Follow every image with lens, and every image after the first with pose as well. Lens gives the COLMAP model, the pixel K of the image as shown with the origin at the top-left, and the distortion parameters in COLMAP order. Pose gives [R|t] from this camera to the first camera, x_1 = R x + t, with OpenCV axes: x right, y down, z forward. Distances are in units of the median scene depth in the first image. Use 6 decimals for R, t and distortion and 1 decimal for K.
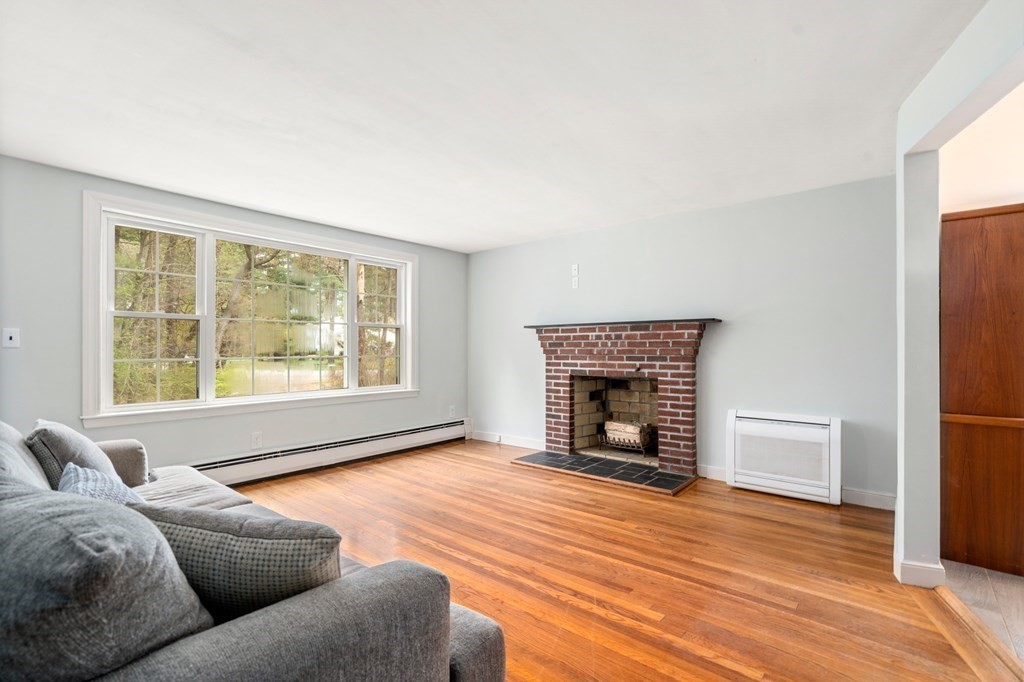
lens RADIAL K [[468.0, 0, 513.1], [0, 468.0, 343.7], [0, 0, 1]] dist [-0.005579, 0.000469]
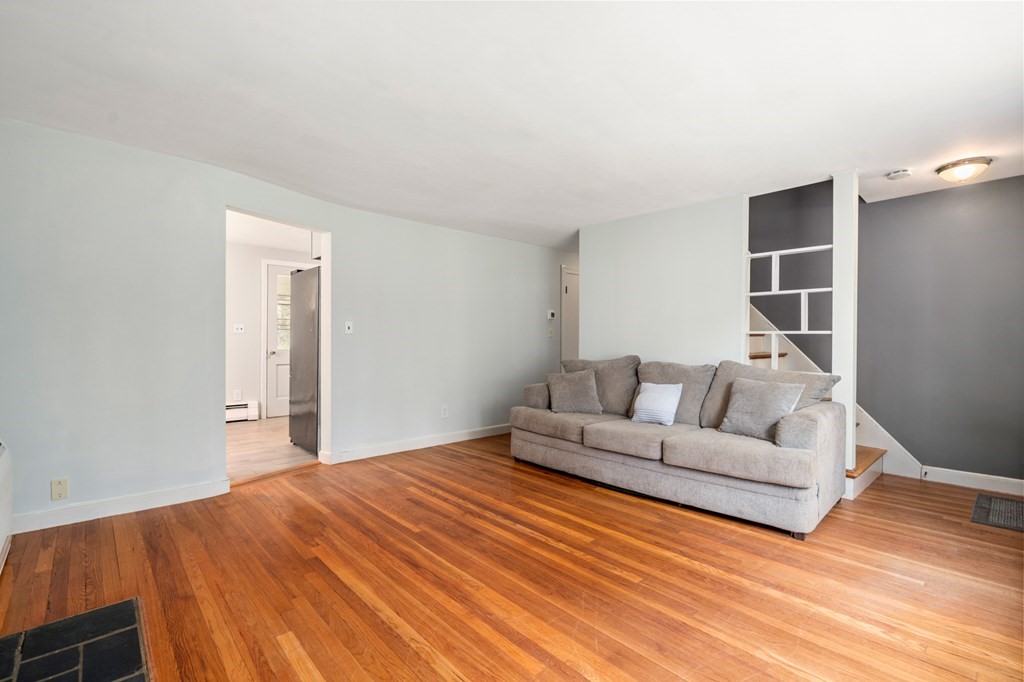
lens RADIAL K [[468.0, 0, 513.3], [0, 468.0, 340.5], [0, 0, 1]] dist [-0.005579, 0.000469]
pose [[-0.992192, -0.003446, 0.124669, -0.233647], [-0.004118, 0.999978, -0.005135, 0.028694], [-0.124649, -0.005608, -0.992185, 2.163654]]
